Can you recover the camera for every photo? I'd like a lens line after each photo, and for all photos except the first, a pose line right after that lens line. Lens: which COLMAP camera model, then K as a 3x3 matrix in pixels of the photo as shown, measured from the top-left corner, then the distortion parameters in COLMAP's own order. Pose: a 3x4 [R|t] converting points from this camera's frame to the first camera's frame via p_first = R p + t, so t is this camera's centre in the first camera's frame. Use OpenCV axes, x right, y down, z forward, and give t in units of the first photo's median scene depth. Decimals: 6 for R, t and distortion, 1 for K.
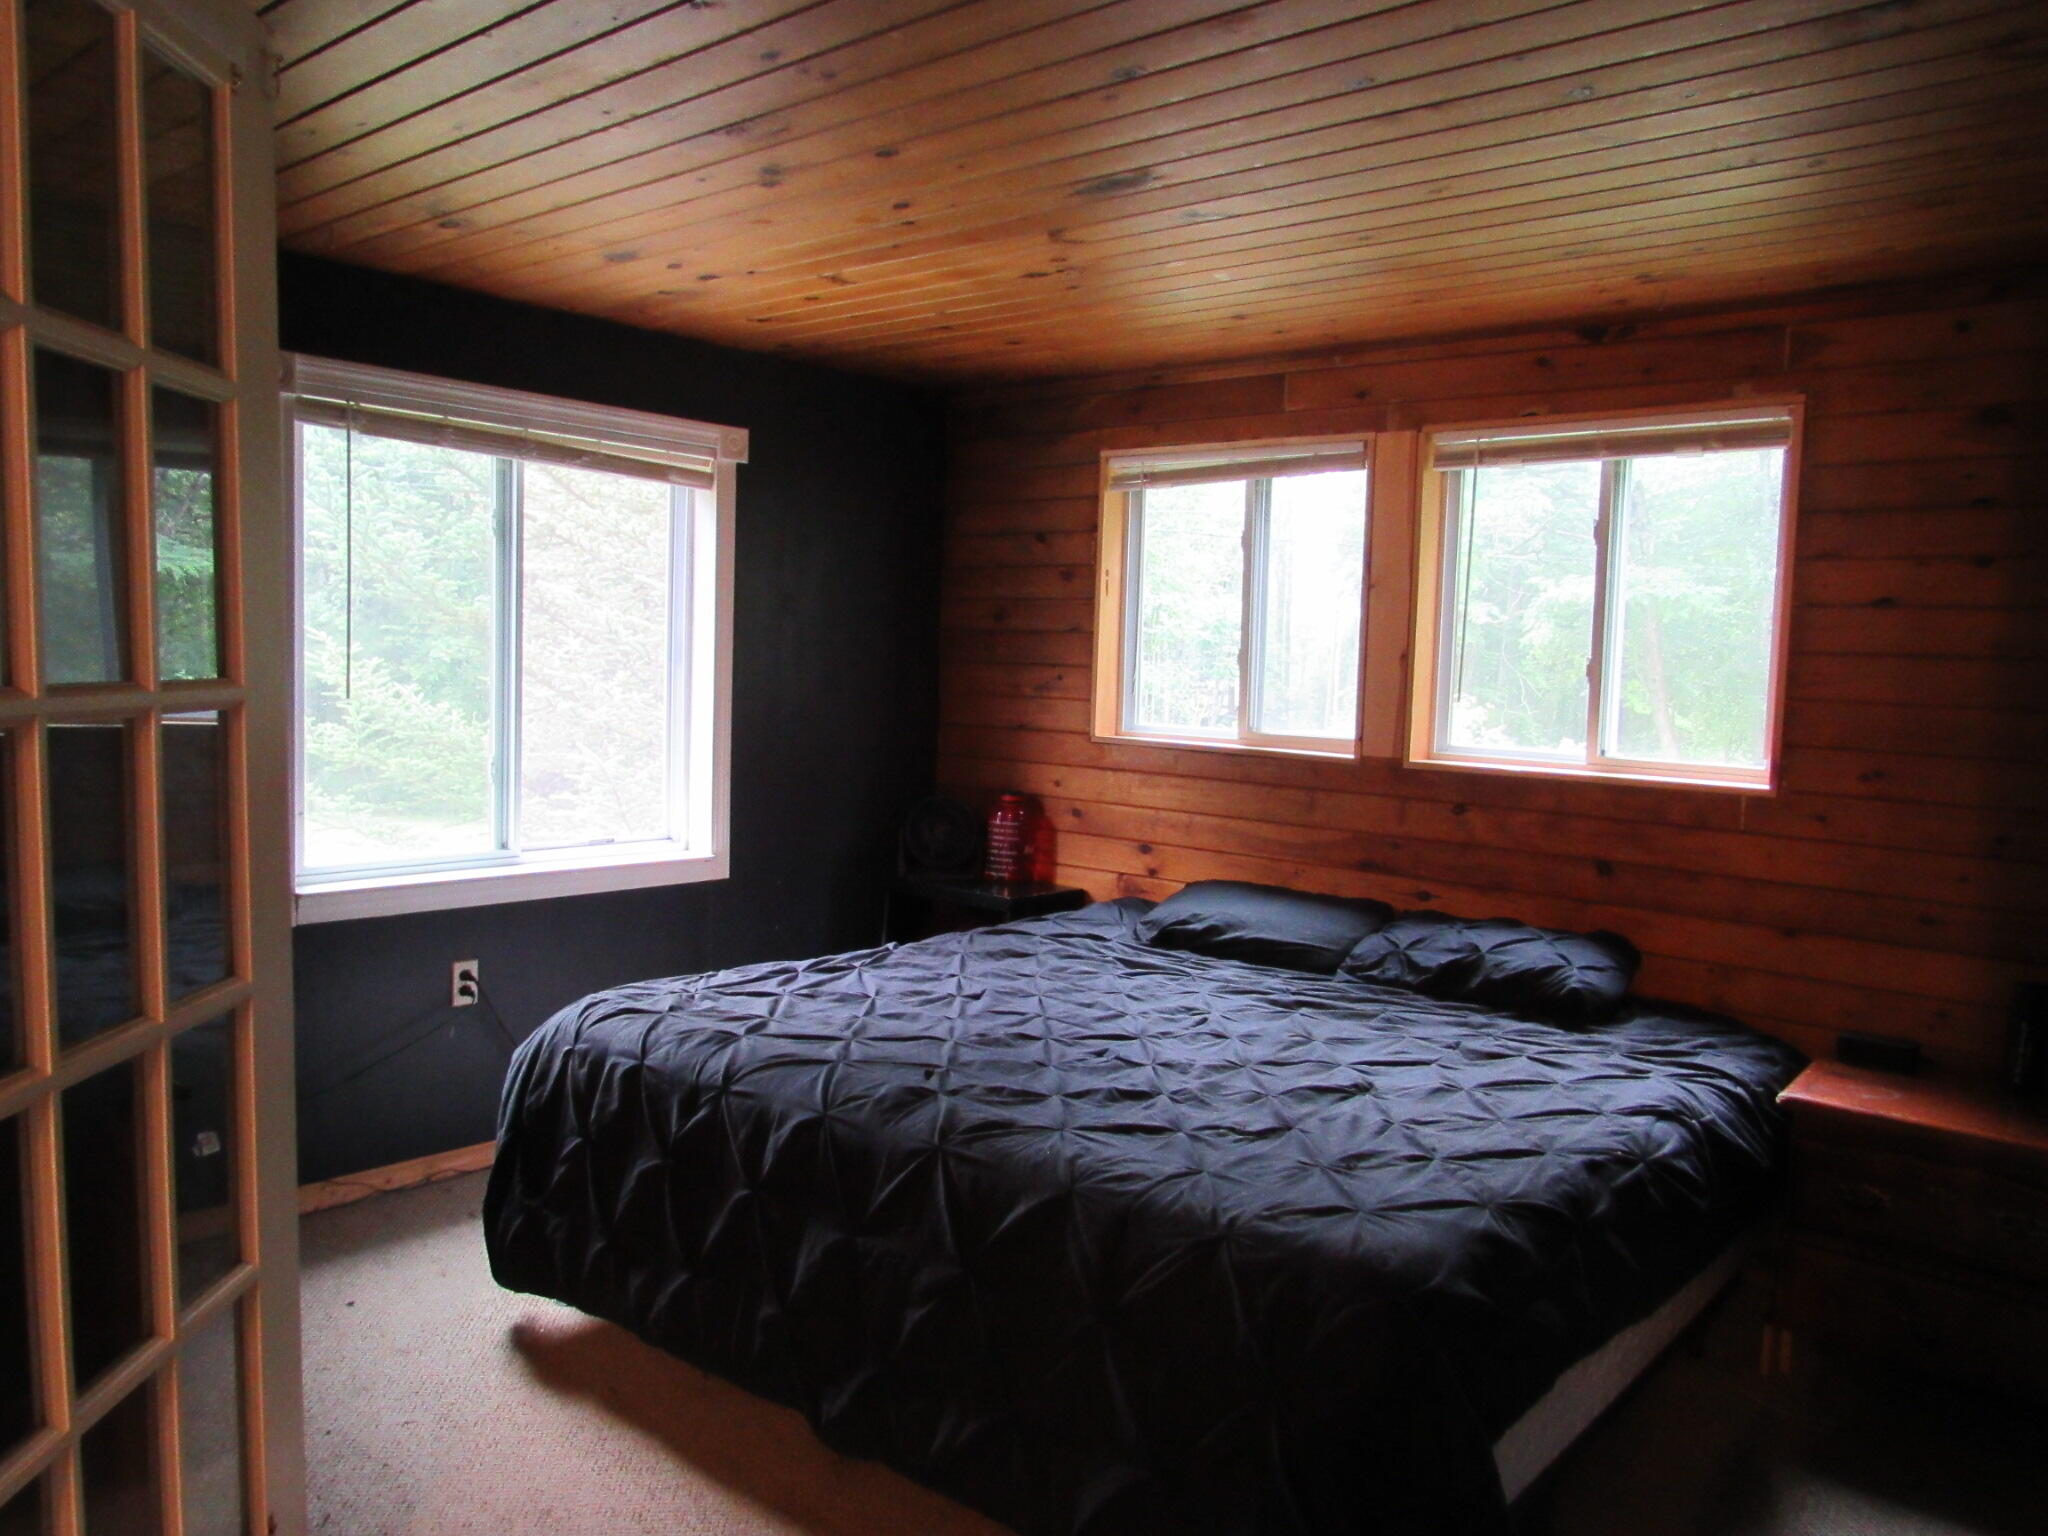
lens RADIAL K [[1455.4, 0, 1035.9], [0, 1455.4, 758.4], [0, 0, 1]] dist [0.110088, -0.001734]
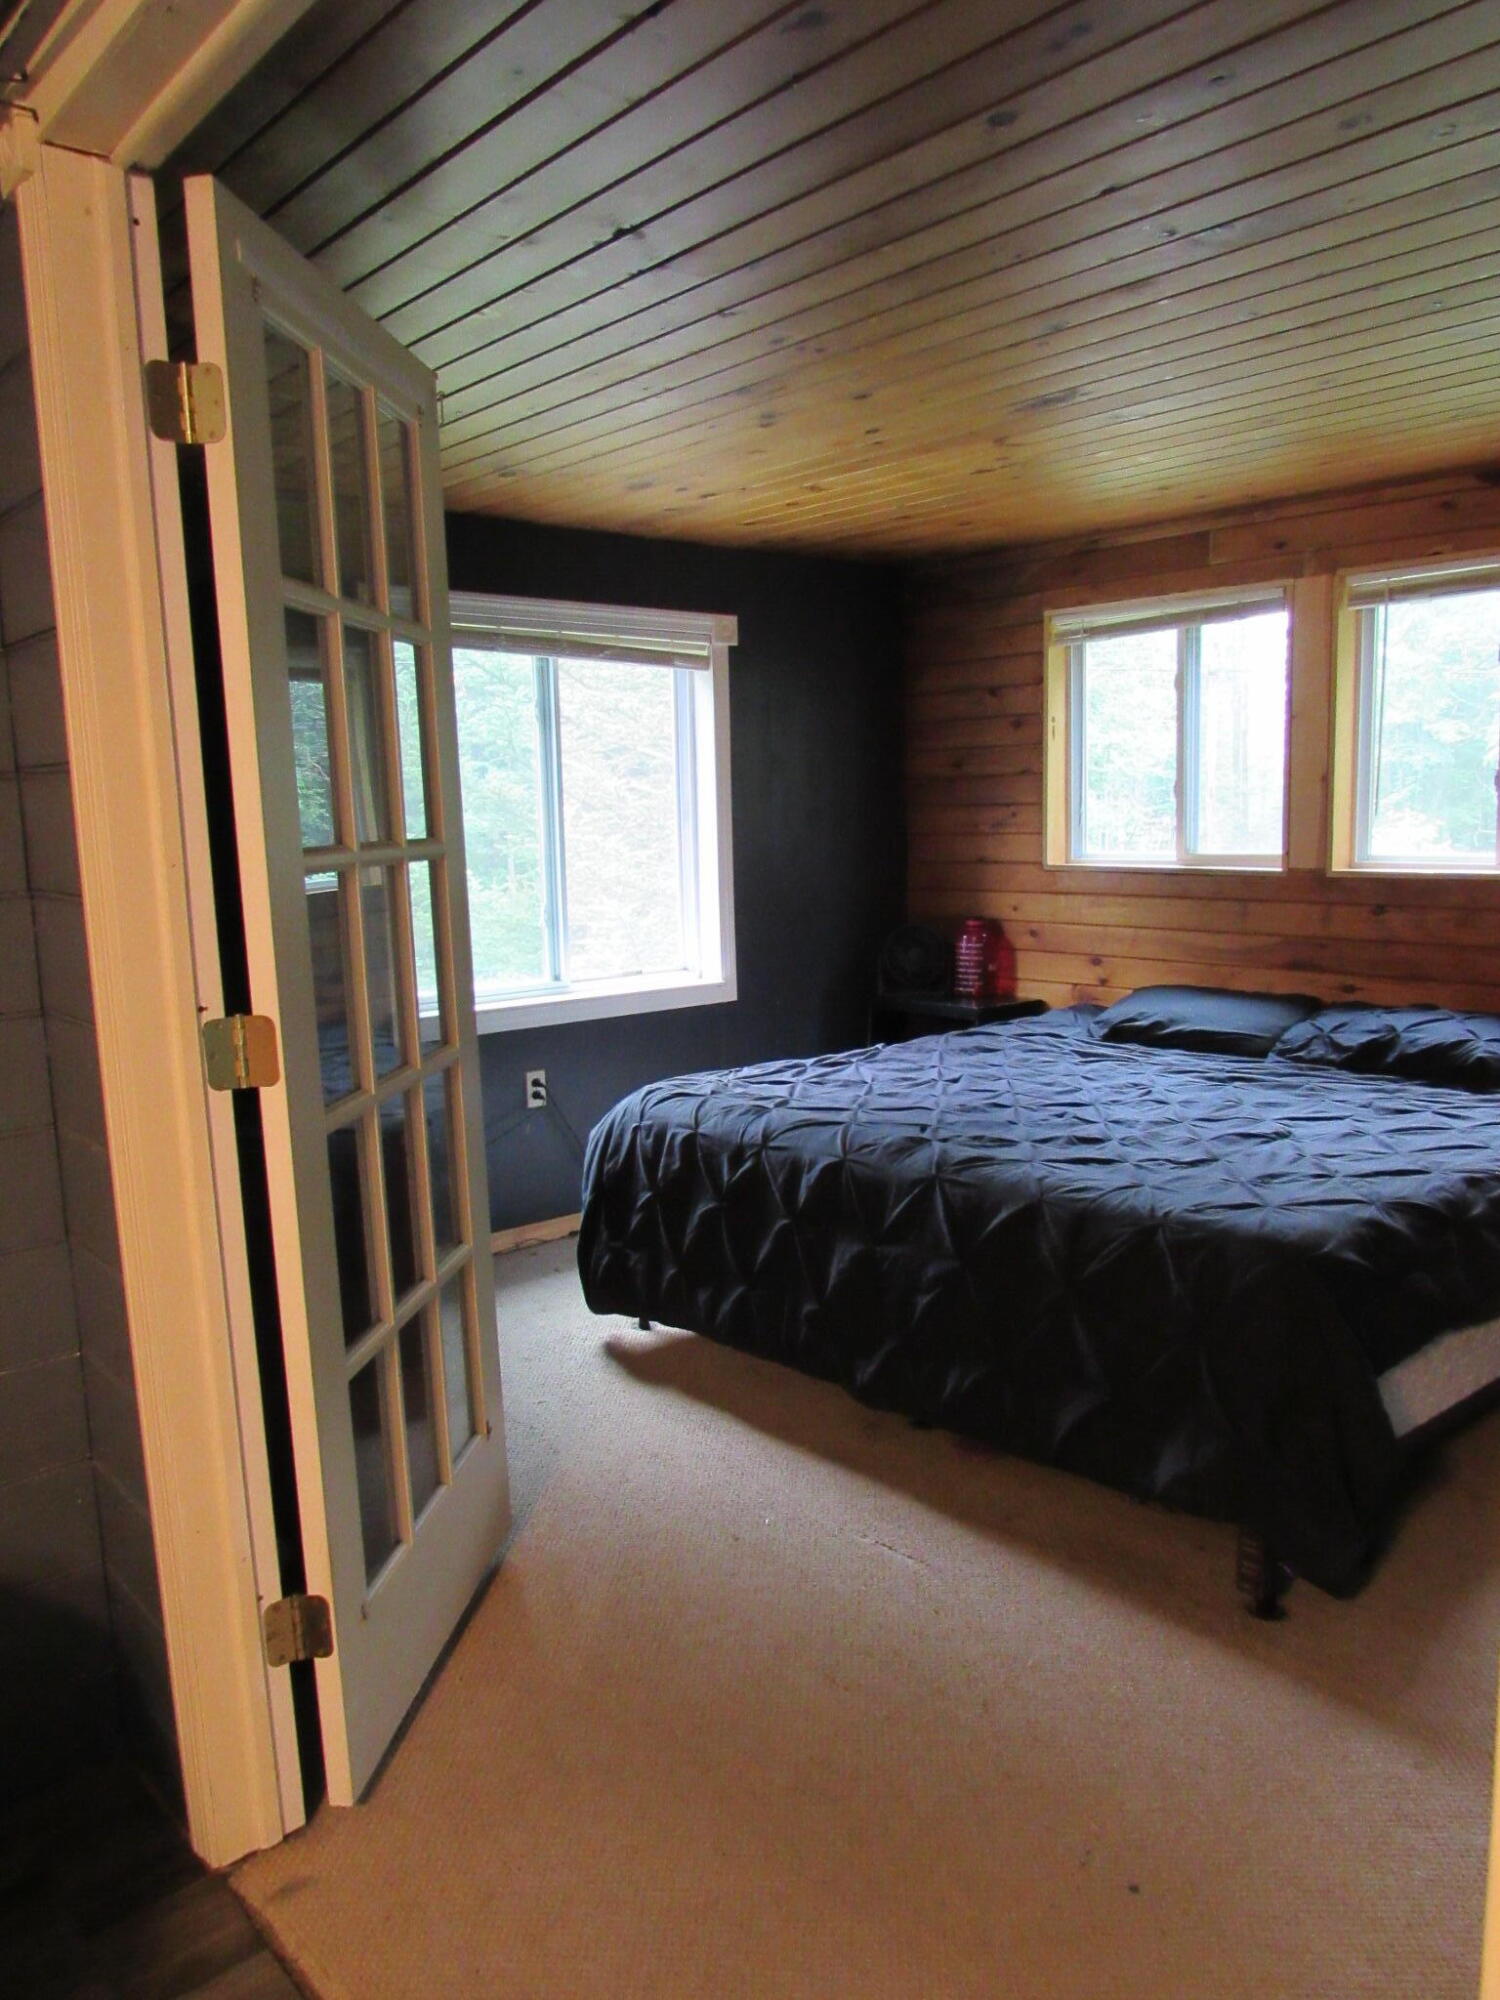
lens RADIAL K [[1421.3, 0, 801.9], [0, 1421.3, 954.8], [0, 0, 1]] dist [0.110088, -0.001734]
pose [[0.990432, -0.038701, -0.132465, -0.005844], [0.043050, 0.998618, 0.030131, 0.016914], [0.131116, -0.035545, 0.990730, -0.170664]]
